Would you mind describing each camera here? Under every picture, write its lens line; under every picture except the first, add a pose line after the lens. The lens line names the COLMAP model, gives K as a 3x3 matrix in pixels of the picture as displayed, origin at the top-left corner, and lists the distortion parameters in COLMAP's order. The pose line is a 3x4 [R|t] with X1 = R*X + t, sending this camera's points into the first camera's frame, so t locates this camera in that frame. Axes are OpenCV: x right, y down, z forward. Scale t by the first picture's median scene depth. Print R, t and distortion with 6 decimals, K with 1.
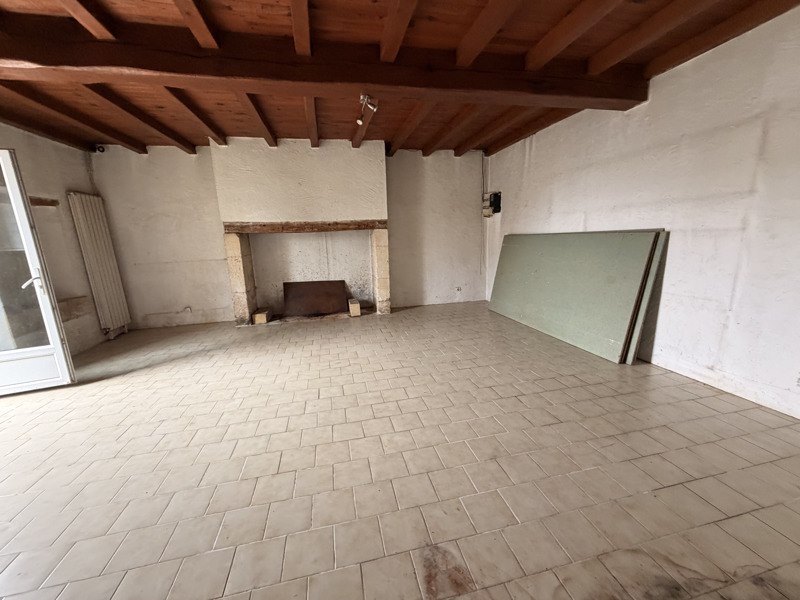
lens RADIAL K [[318.1, 0, 397.4], [0, 318.1, 299.9], [0, 0, 1]] dist [0.001383, 0.000079]
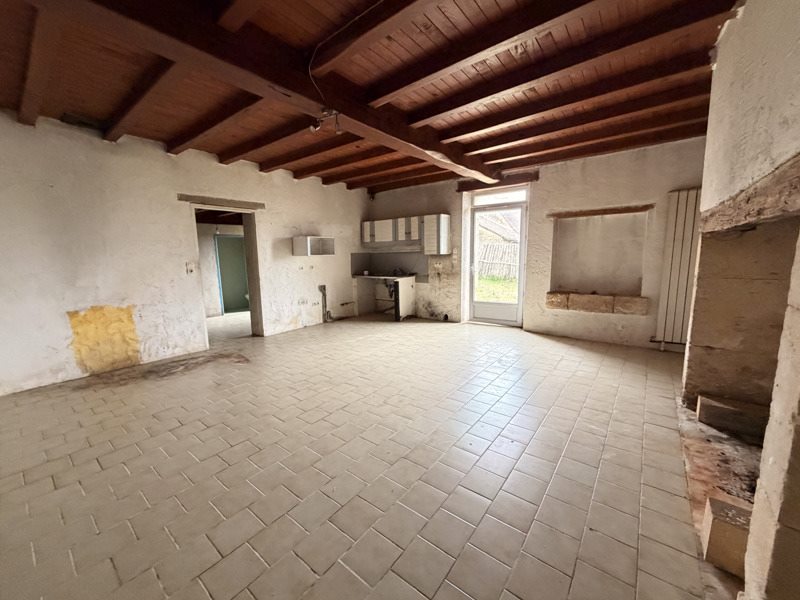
lens RADIAL K [[318.1, 0, 397.4], [0, 318.1, 299.9], [0, 0, 1]] dist [0.001383, 0.000079]
pose [[-0.774074, 0.142652, -0.616814, 0.218046], [-0.075824, 0.946381, 0.314028, -0.229026], [0.628538, 0.289850, -0.721753, 1.077226]]
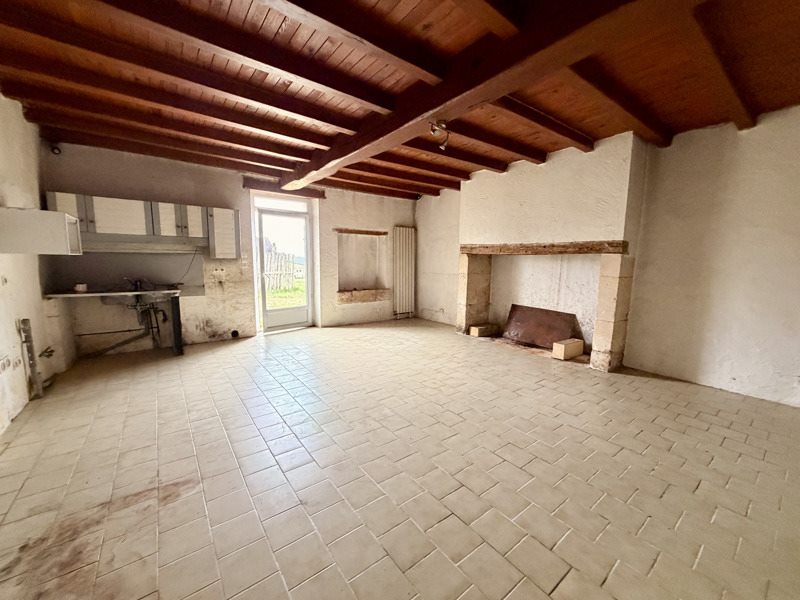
lens RADIAL K [[318.1, 0, 397.4], [0, 318.1, 299.9], [0, 0, 1]] dist [0.001383, 0.000079]
pose [[0.414618, 0.158685, -0.896053, 0.446697], [-0.207762, 0.975178, 0.076563, -0.080092], [0.885961, 0.154422, 0.437295, 0.289228]]
